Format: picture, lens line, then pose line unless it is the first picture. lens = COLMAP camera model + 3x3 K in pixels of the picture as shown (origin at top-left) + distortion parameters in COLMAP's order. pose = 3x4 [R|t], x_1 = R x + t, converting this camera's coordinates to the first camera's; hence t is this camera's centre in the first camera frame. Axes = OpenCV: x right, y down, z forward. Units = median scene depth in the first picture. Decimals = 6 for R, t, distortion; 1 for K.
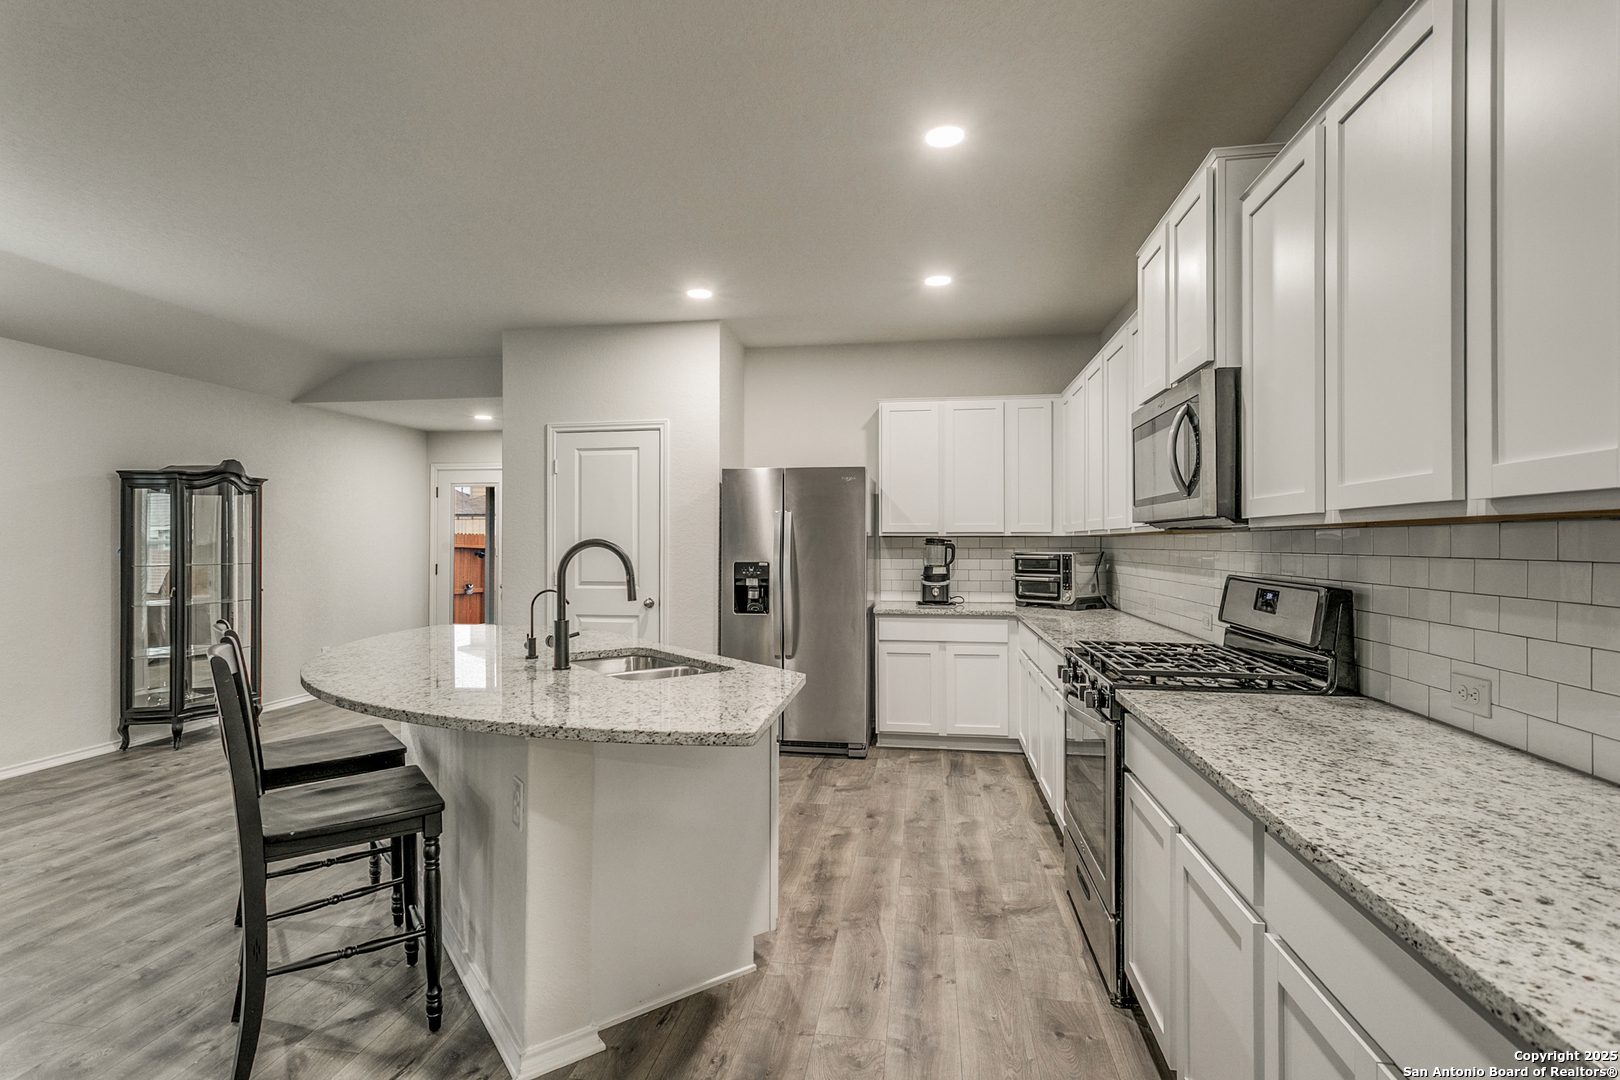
lens RADIAL K [[771.4, 0, 799.4], [0, 771.4, 543.0], [0, 0, 1]] dist [0.000786, 0.000002]
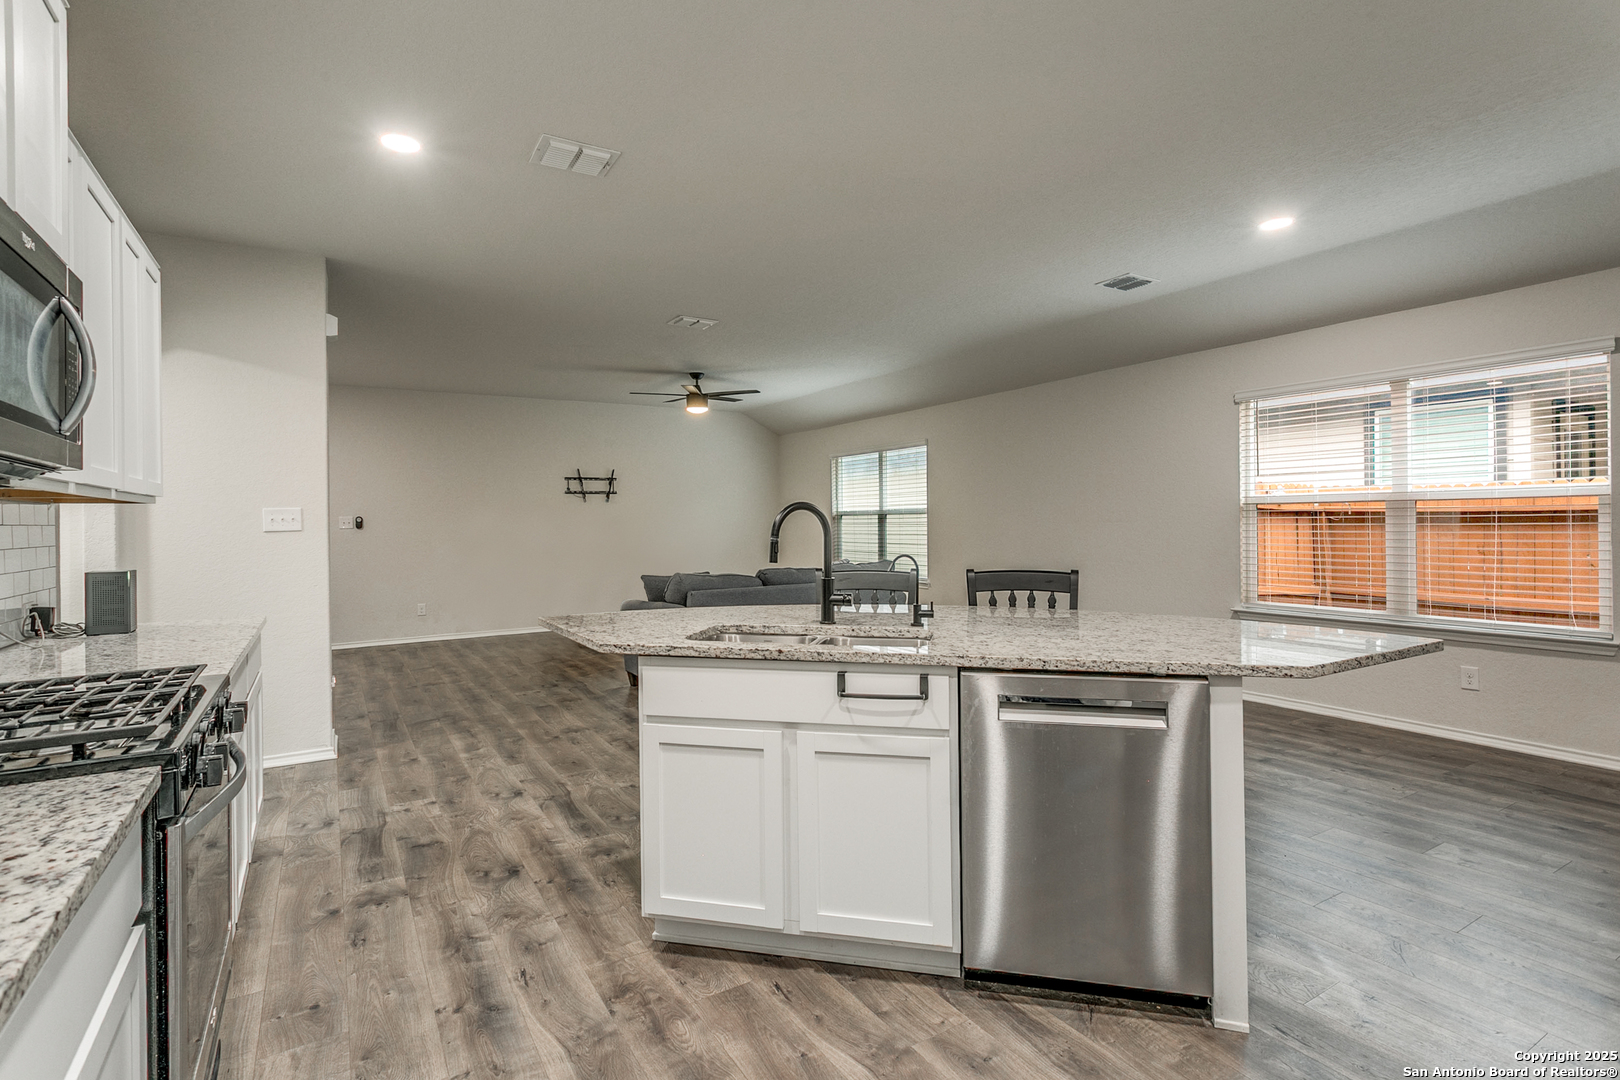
lens RADIAL K [[788.6, 0, 804.9], [0, 788.6, 529.9], [0, 0, 1]] dist [0.008091, 0.000164]
pose [[-0.759469, 0.011838, -0.650435, 0.396206], [0.009794, 0.999929, 0.006763, 0.023298], [0.650469, -0.001234, -0.759531, 1.679081]]
